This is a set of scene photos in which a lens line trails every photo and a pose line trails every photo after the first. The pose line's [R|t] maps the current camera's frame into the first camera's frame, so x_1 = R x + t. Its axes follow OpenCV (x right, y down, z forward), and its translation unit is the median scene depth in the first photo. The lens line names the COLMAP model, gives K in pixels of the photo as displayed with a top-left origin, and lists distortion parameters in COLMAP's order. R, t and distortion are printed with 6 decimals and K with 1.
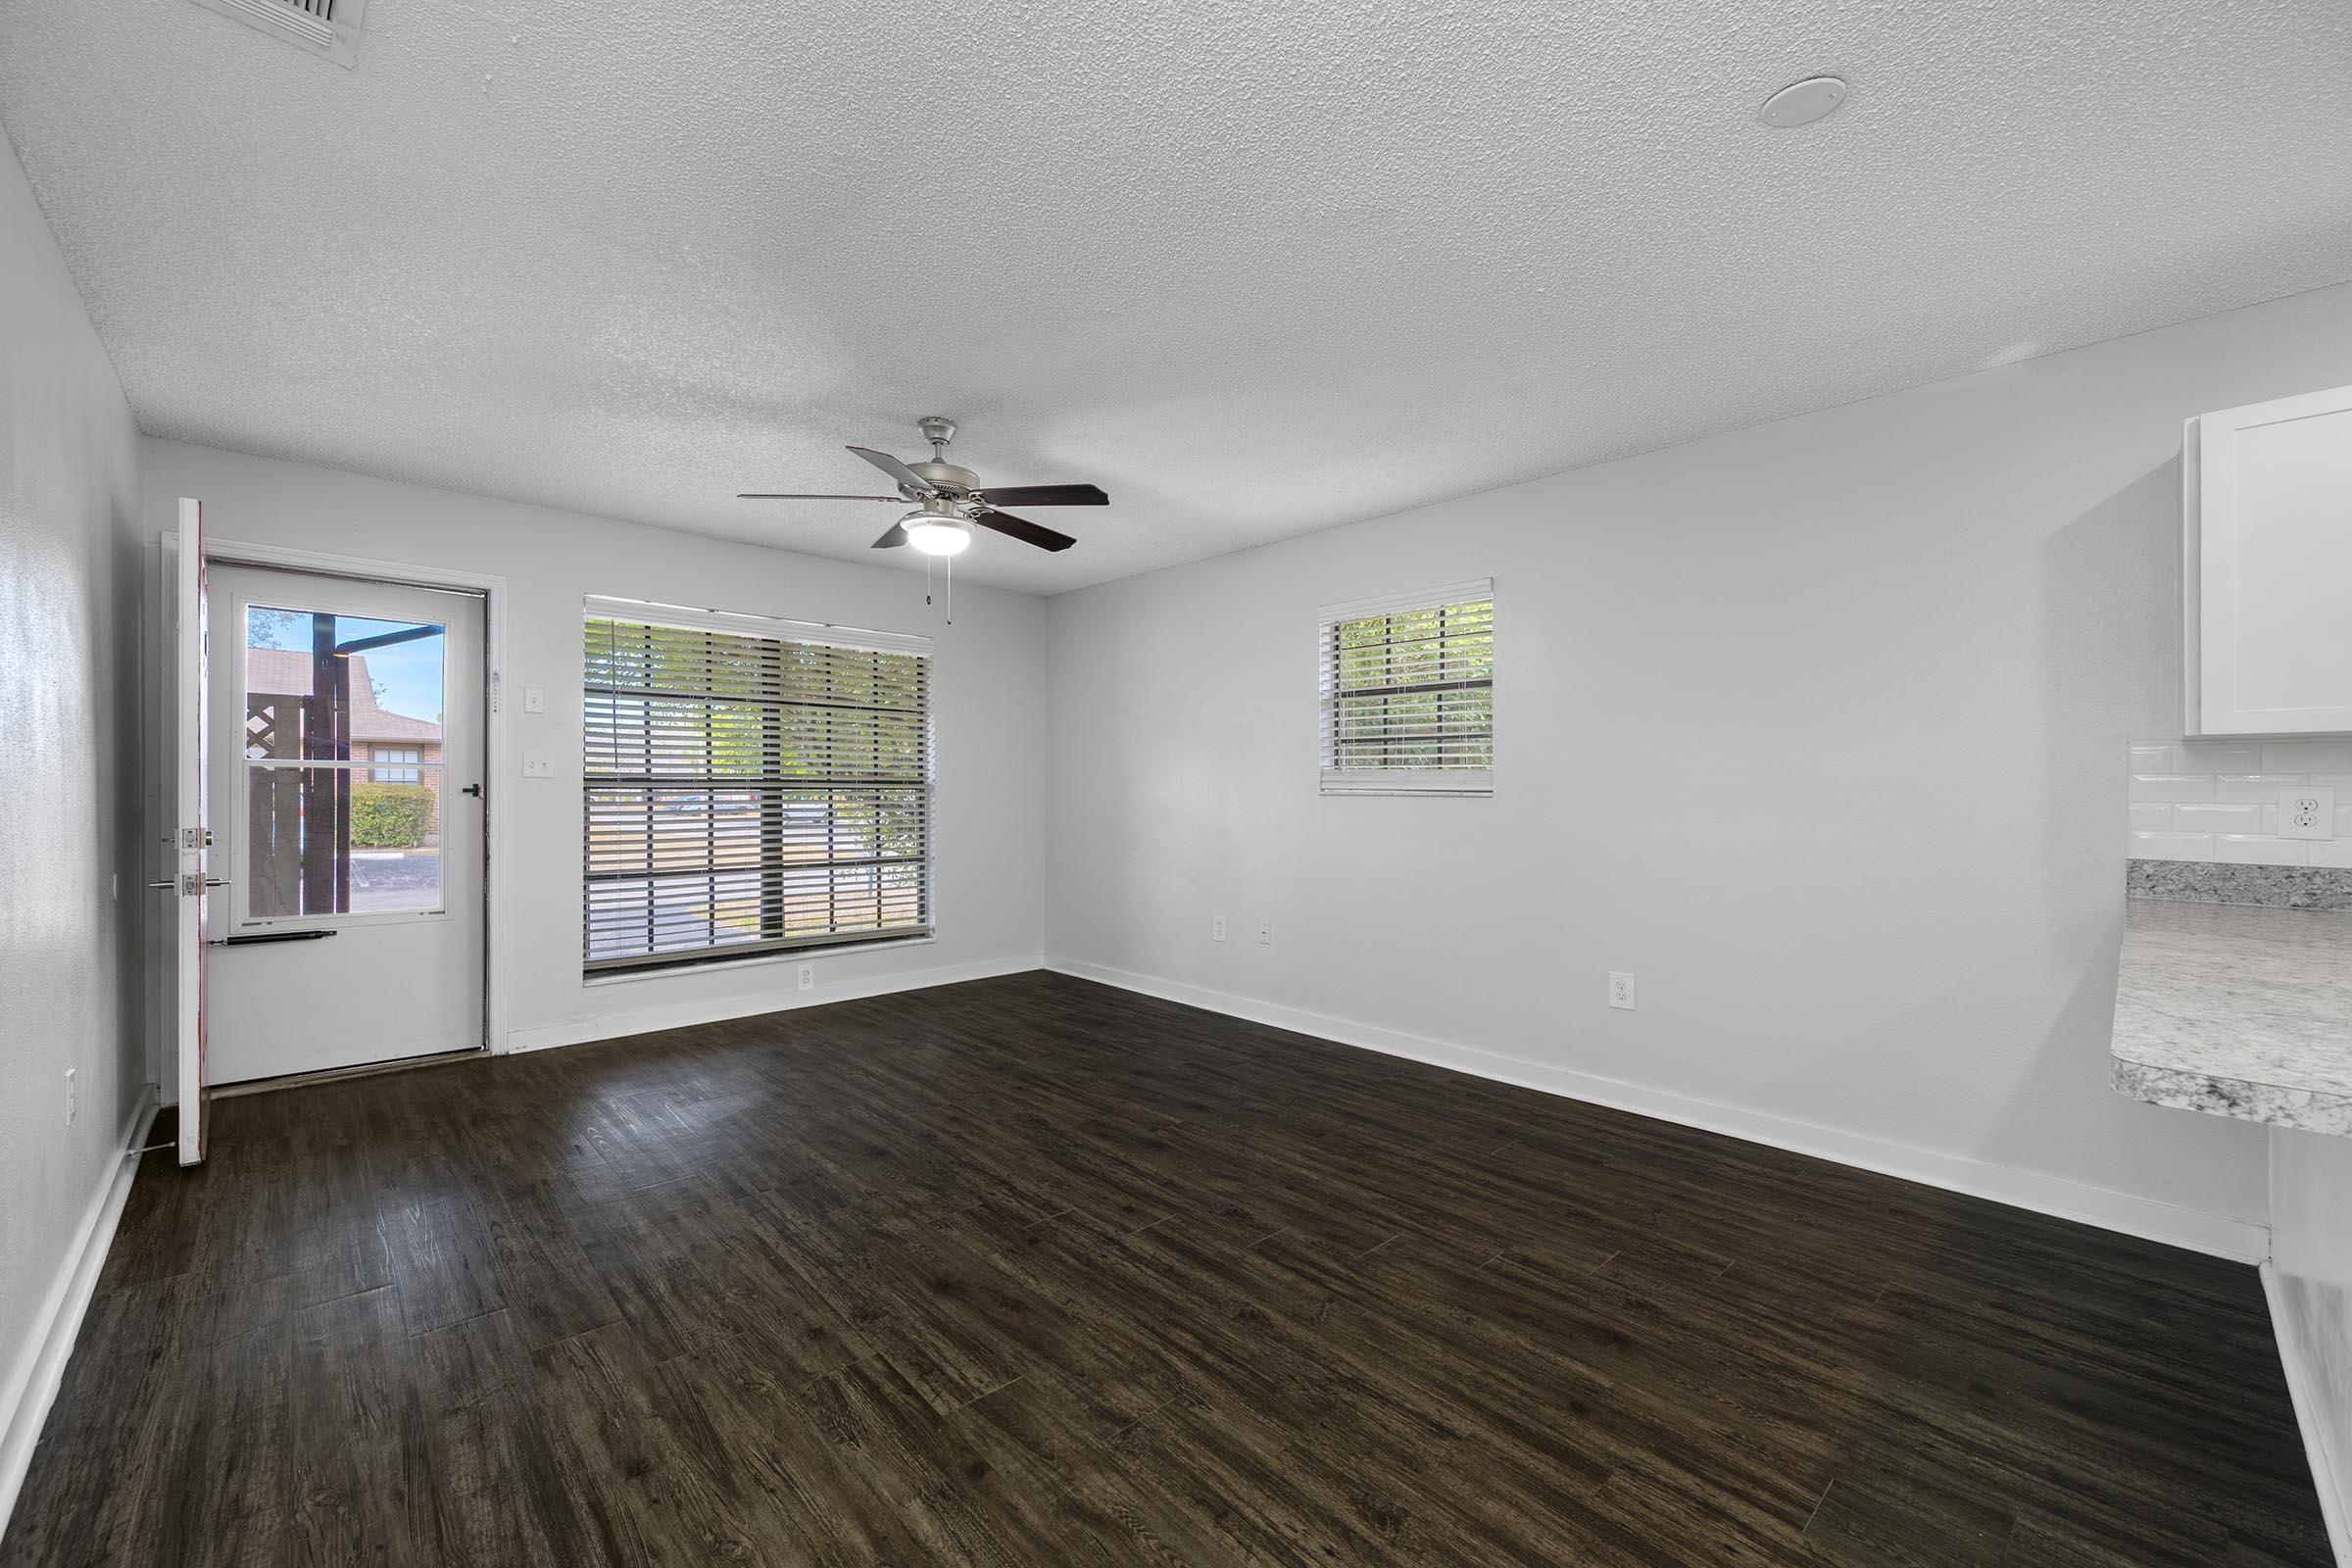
lens RADIAL K [[924.9, 0, 1170.2], [0, 924.9, 799.2], [0, 0, 1]] dist [-0.000448, -0.000002]
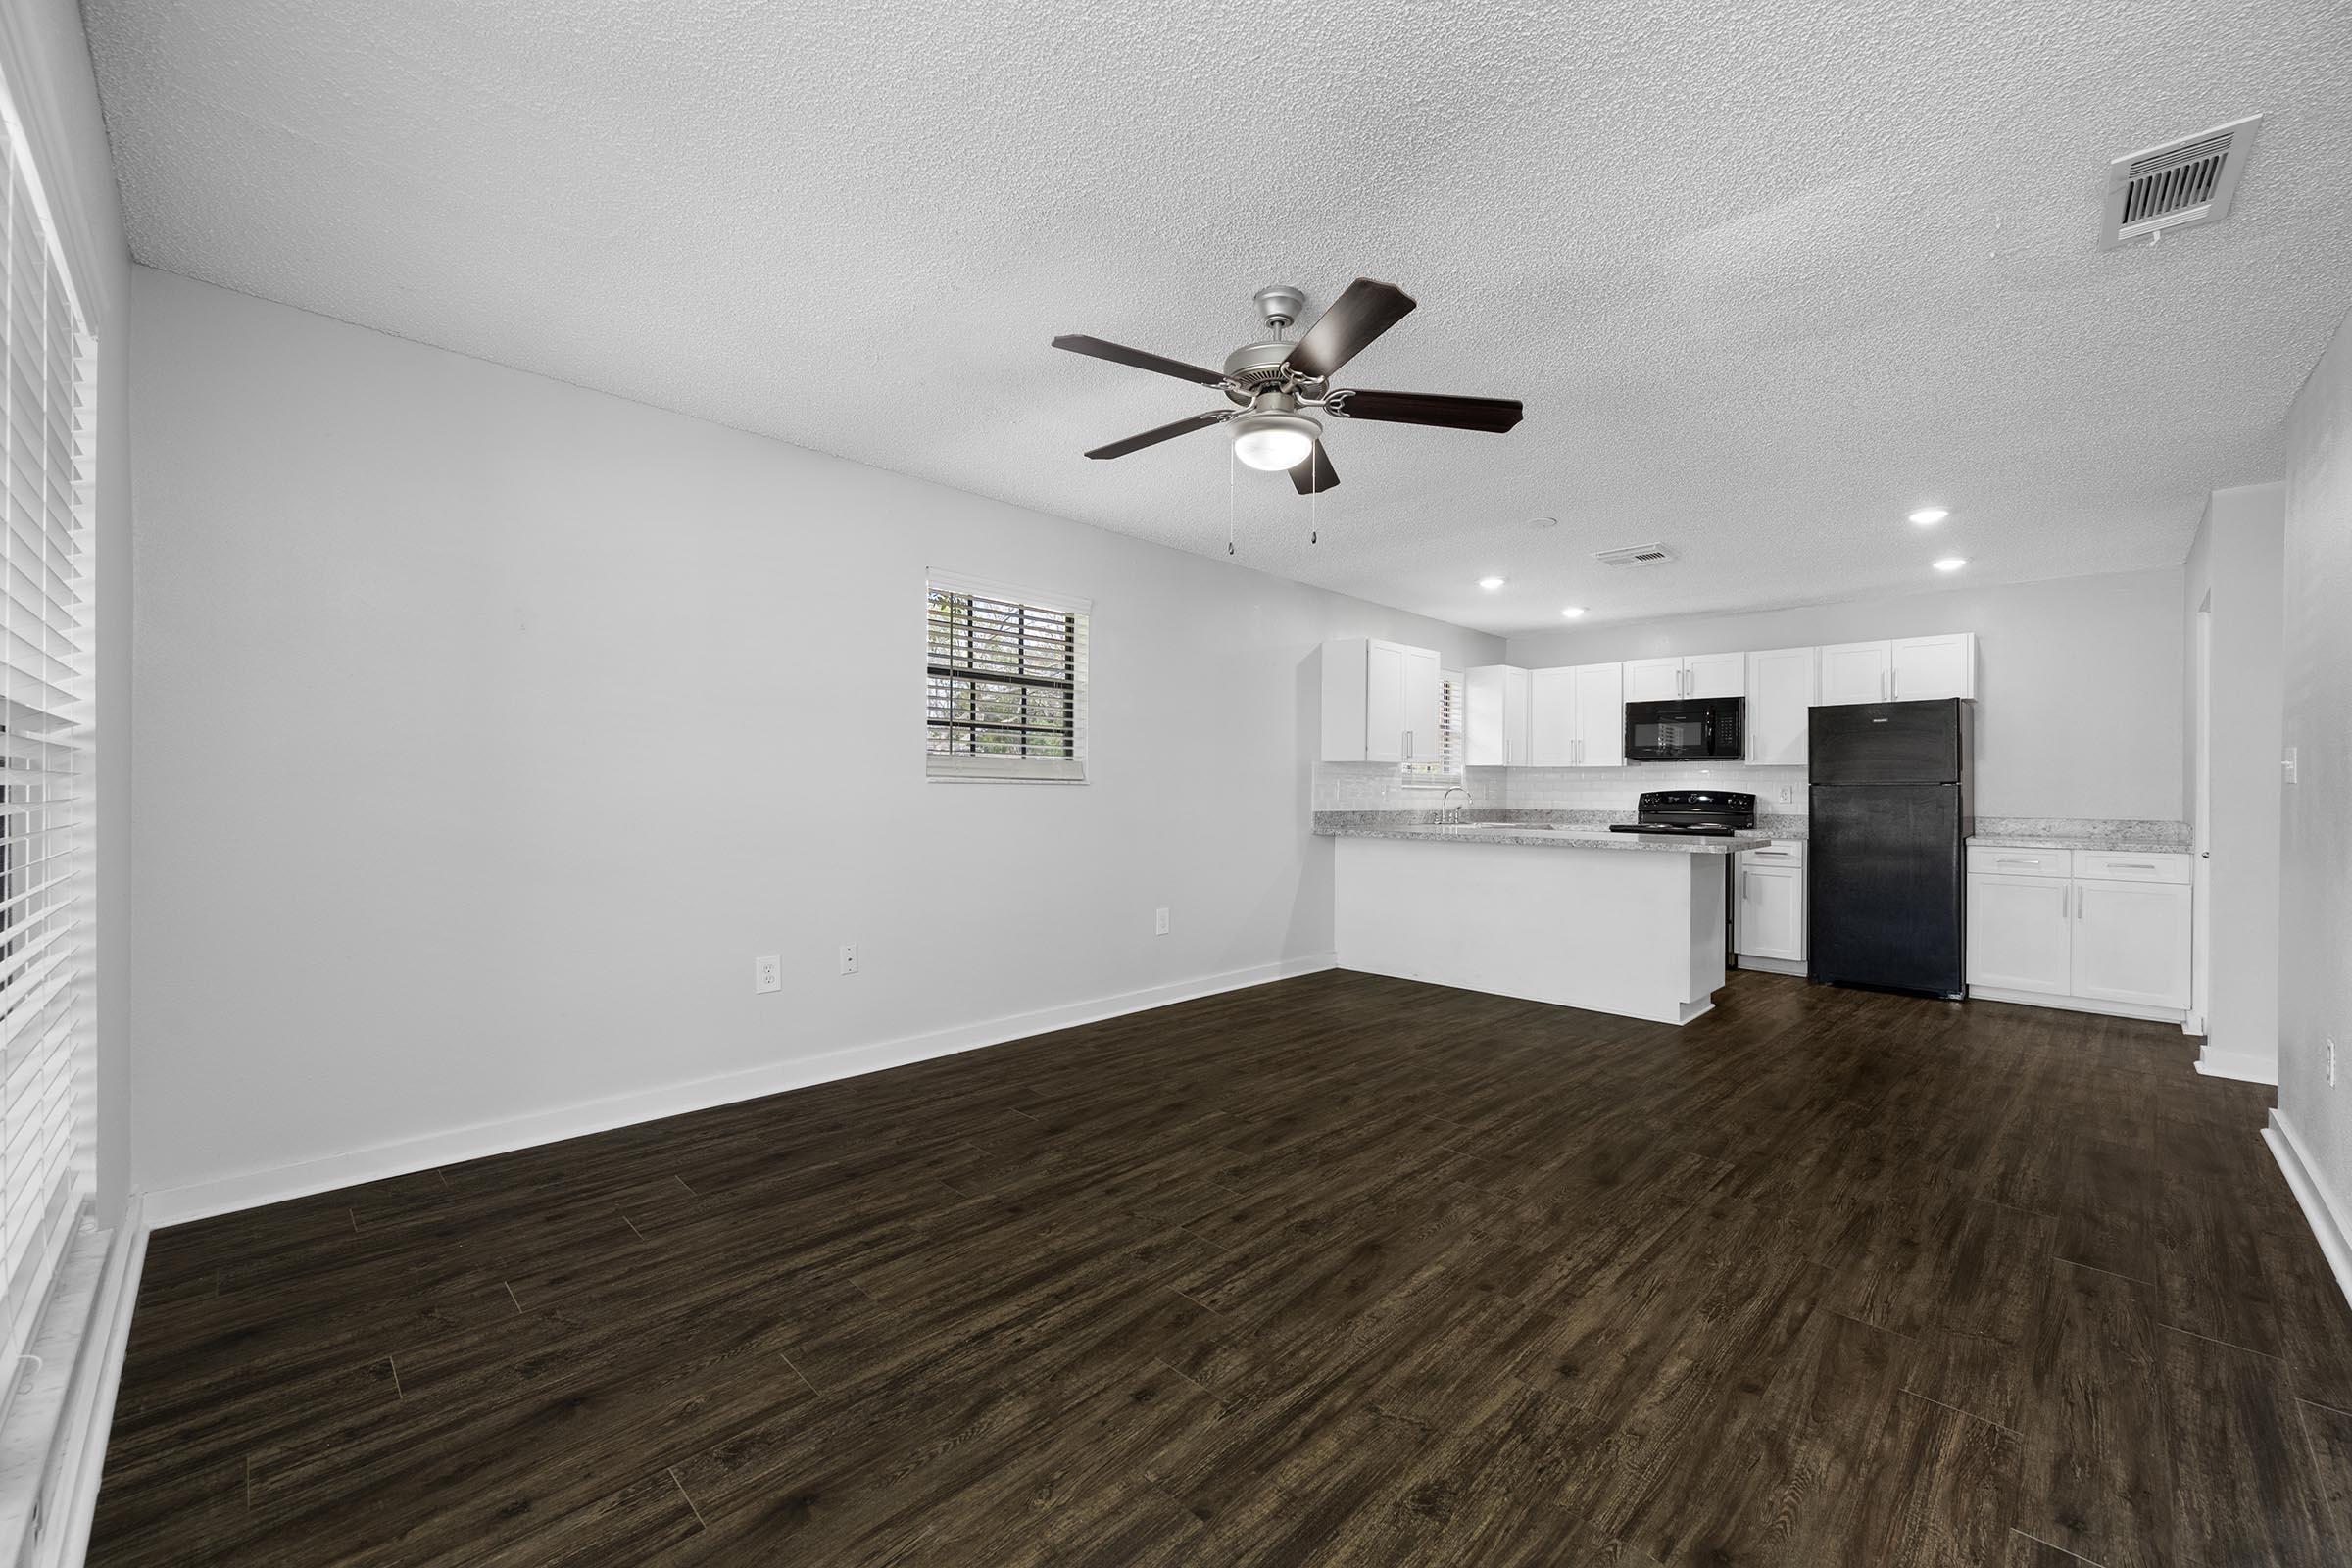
lens RADIAL K [[929.3, 0, 1176.0], [0, 929.3, 784.0], [0, 0, 1]] dist [-0.000596, 0.000164]
pose [[-0.022799, -0.004479, 0.999730, -1.121157], [-0.001254, 0.999989, 0.004452, -0.011889], [-0.999739, -0.001152, -0.022804, 1.215485]]
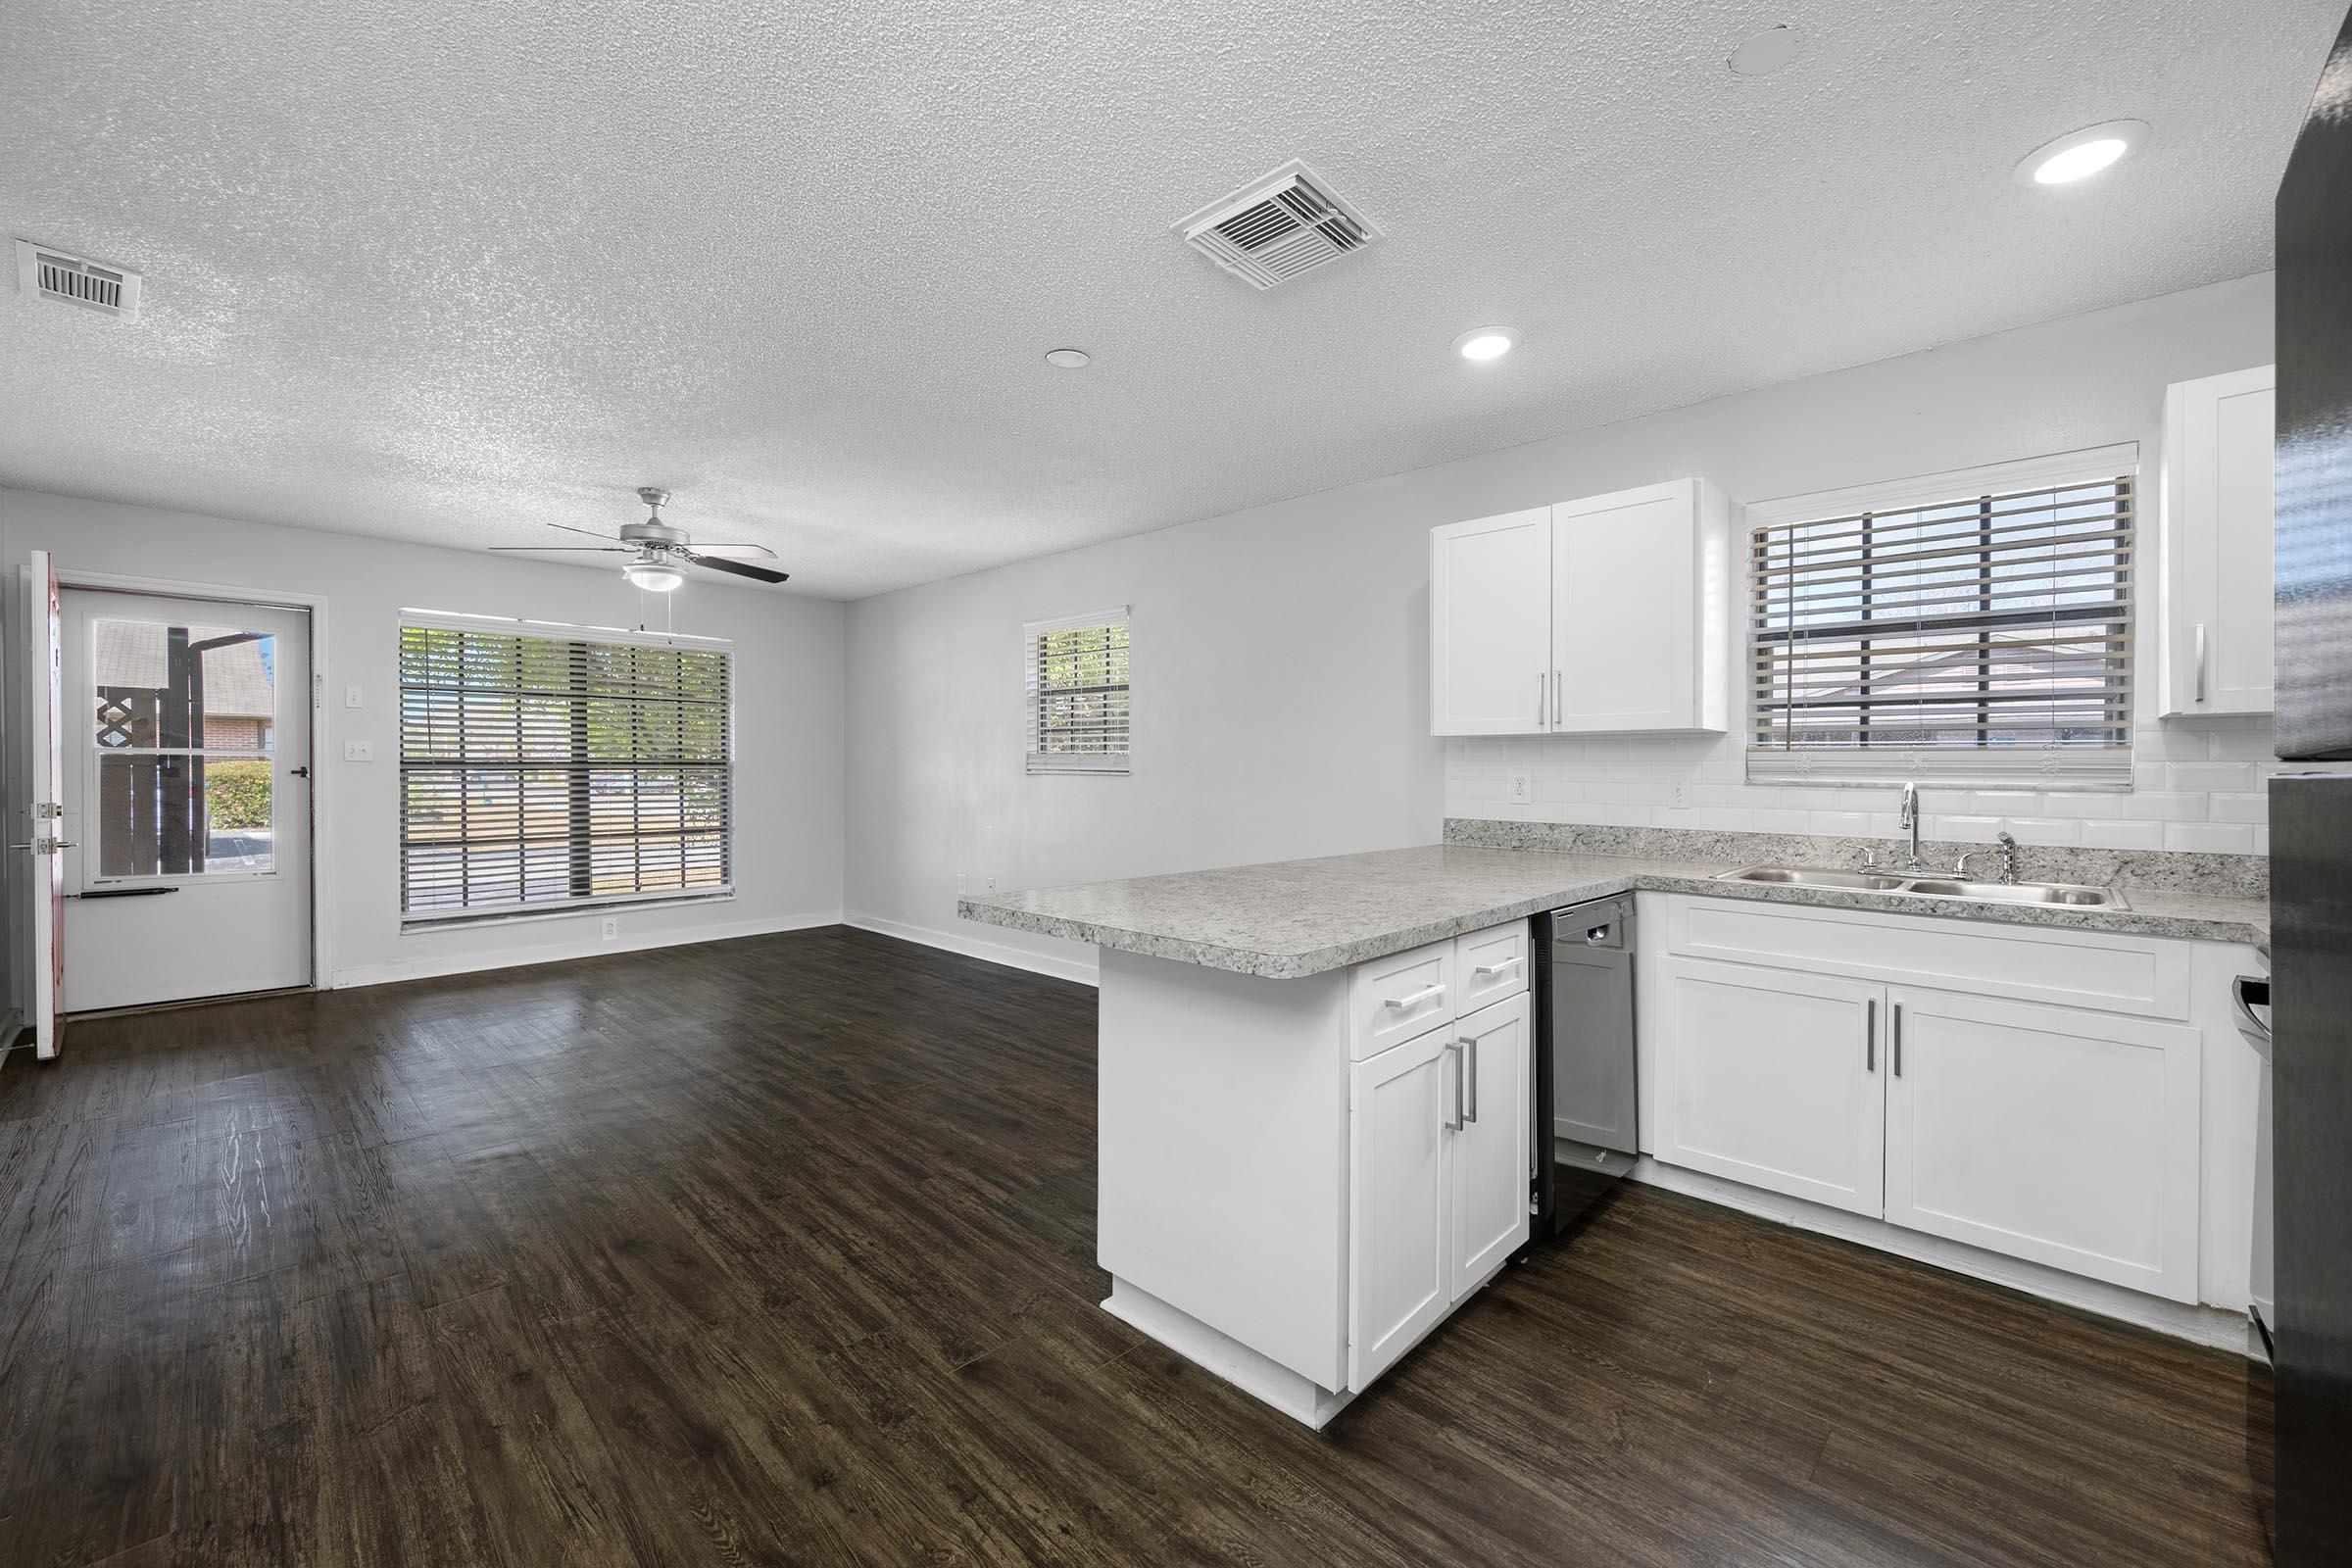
lens RADIAL K [[929.3, 0, 1176.0], [0, 929.3, 784.0], [0, 0, 1]] dist [-0.000596, 0.000164]
pose [[0.998373, -0.002681, 0.056955, 0.455359], [0.002215, 0.999963, 0.008256, -0.002310], [-0.056975, -0.008117, 0.998343, -0.394542]]
